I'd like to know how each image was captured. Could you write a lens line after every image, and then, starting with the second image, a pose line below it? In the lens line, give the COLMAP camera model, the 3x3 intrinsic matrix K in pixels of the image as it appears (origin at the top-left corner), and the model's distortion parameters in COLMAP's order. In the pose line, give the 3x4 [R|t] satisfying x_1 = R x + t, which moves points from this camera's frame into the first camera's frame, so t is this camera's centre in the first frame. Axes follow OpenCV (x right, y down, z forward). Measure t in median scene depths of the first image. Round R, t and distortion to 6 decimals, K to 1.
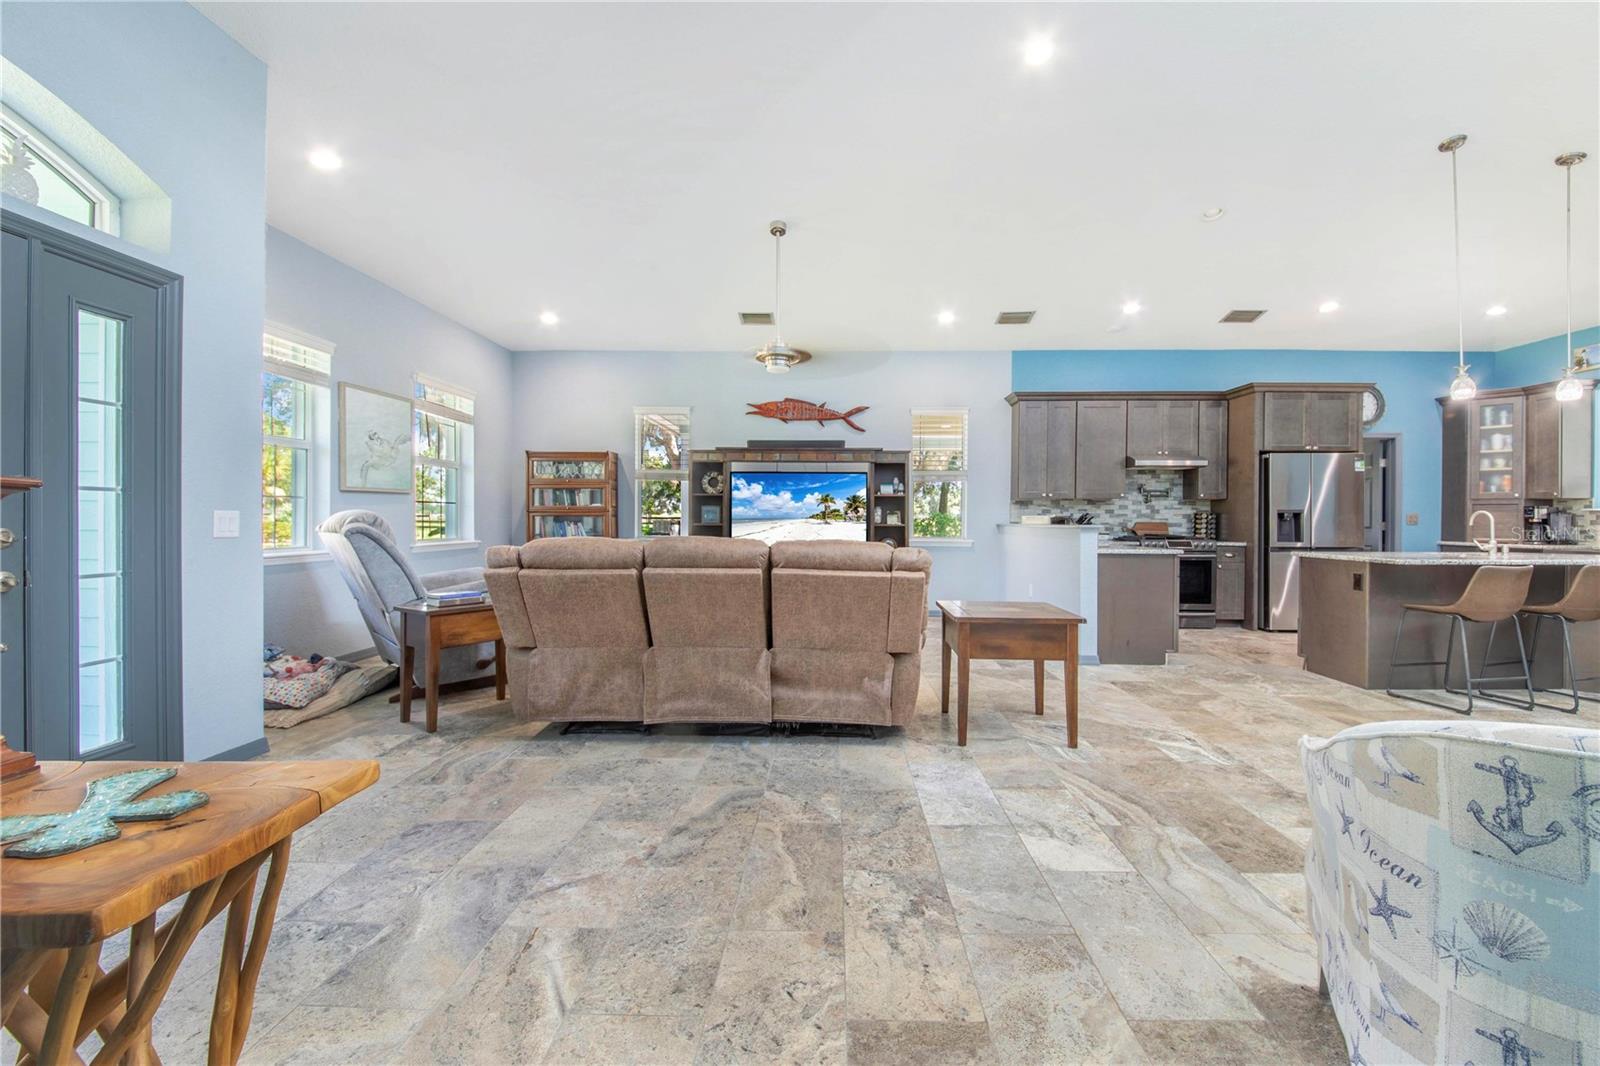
lens RADIAL K [[631.2, 0, 819.0], [0, 631.2, 528.8], [0, 0, 1]] dist [0.015634, -0.013407]
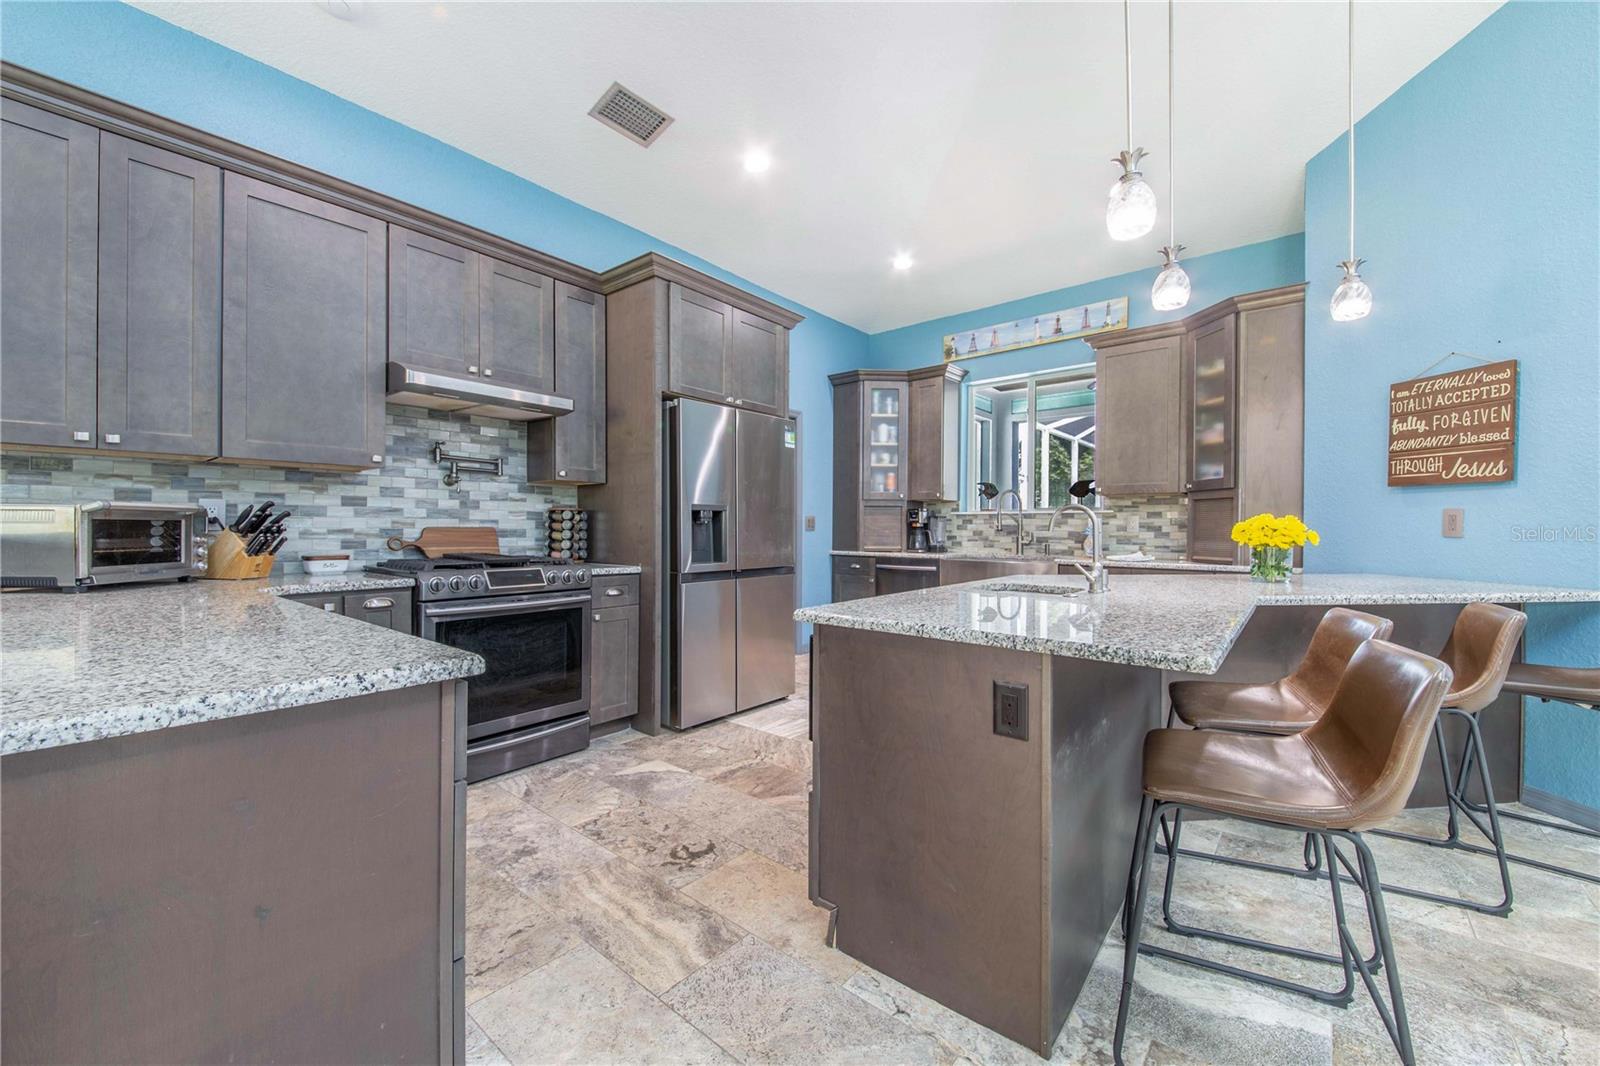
lens RADIAL K [[631.2, 0, 819.0], [0, 631.2, 528.8], [0, 0, 1]] dist [0.015634, -0.013407]
pose [[0.602138, -0.001893, 0.798389, 0.348851], [0.010289, 0.999933, -0.005389, -0.004829], [-0.798325, 0.011460, 0.602117, 0.573101]]
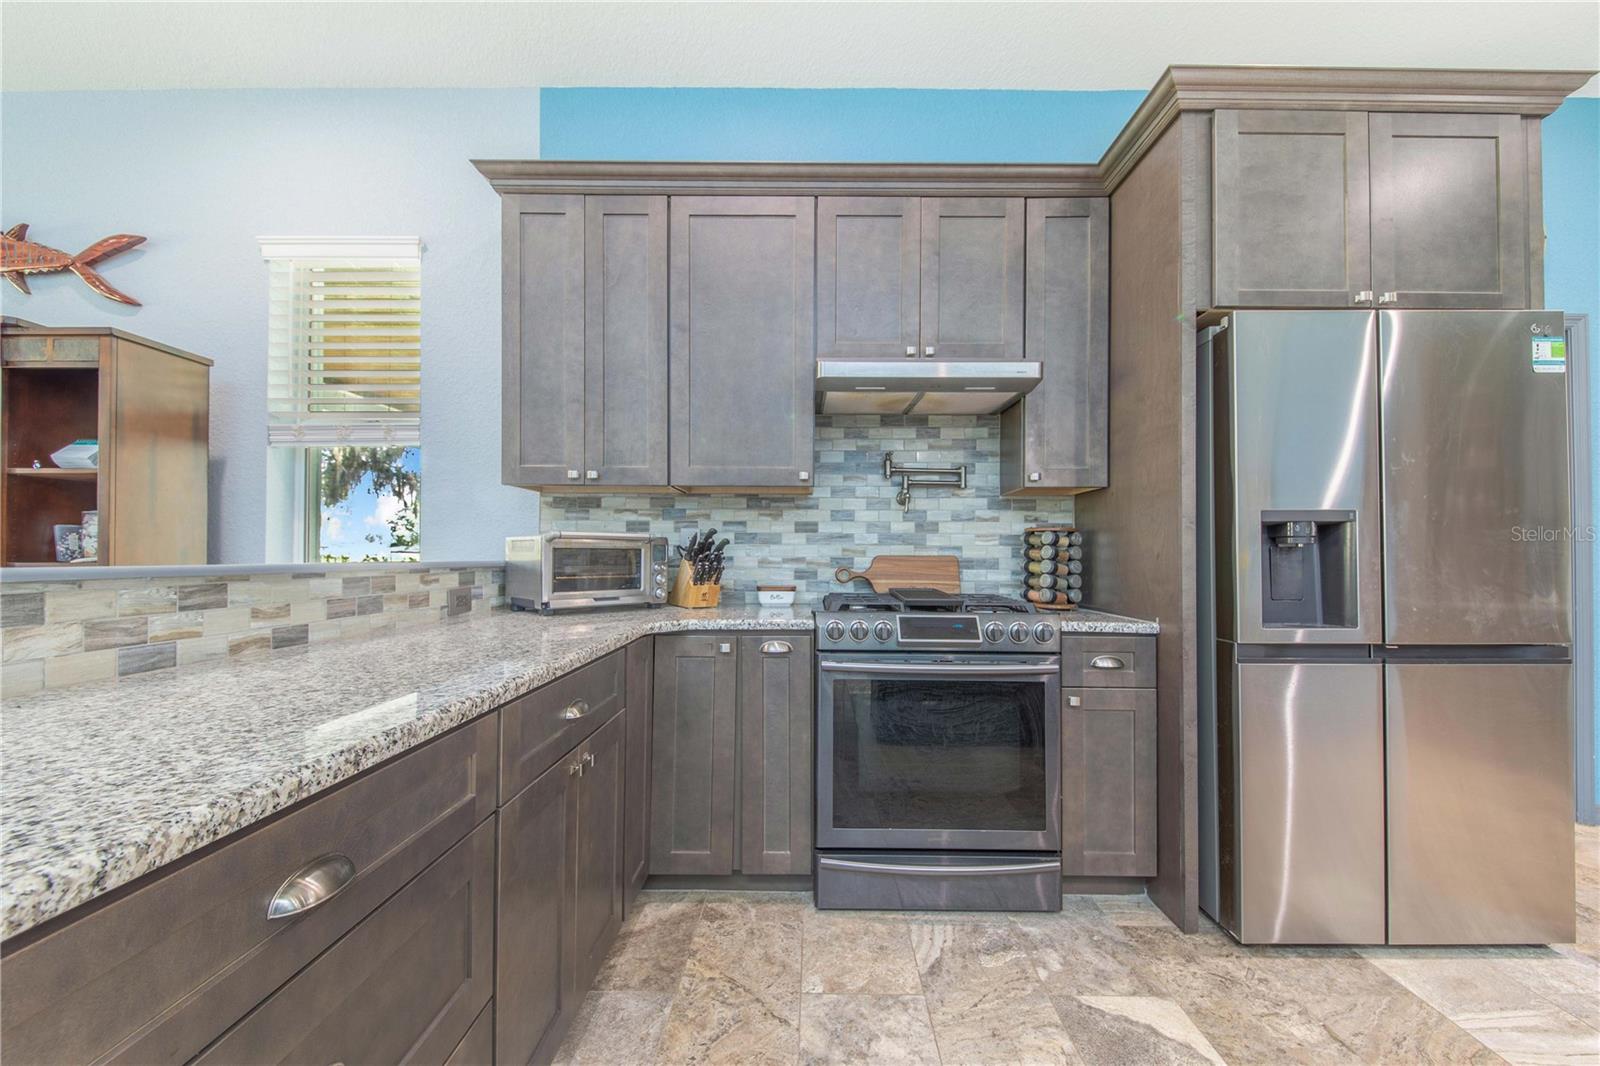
lens RADIAL K [[633.7, 0, 798.3], [0, 633.7, 547.2], [0, 0, 1]] dist [0.045560, -0.033041]
pose [[0.999927, 0.000550, 0.012038, 0.501044], [-0.000200, 0.999578, -0.029051, -0.005376], [-0.012049, 0.029047, 0.999505, 0.699559]]
